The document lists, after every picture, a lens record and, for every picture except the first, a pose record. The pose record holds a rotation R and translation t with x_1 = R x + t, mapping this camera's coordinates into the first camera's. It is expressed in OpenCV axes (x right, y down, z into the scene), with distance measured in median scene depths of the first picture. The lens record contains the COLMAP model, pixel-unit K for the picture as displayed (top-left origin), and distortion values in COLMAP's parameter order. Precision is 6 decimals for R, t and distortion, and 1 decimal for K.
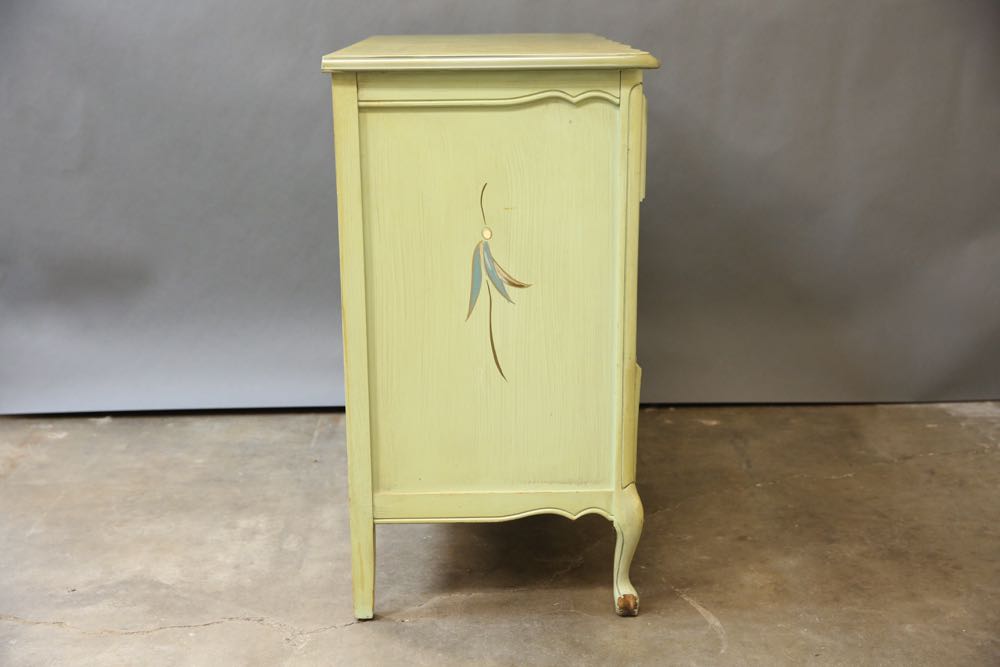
lens RADIAL K [[1241.6, 0, 502.5], [0, 1241.6, 325.9], [0, 0, 1]] dist [0.030457, 0.000000]
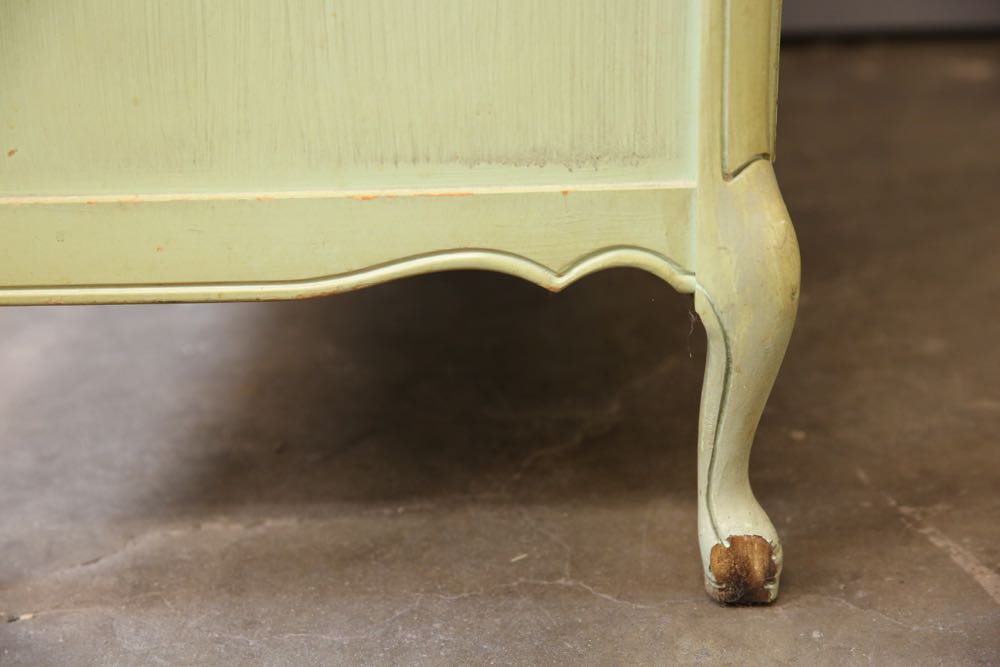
lens RADIAL K [[1923.2, 0, 497.0], [0, 1923.2, 335.7], [0, 0, 1]] dist [0.151894, 0.000000]
pose [[0.998846, -0.005480, -0.047704, 0.062057], [0.013251, 0.986346, 0.164151, 0.088919], [0.046153, -0.164594, 0.985281, 0.533058]]
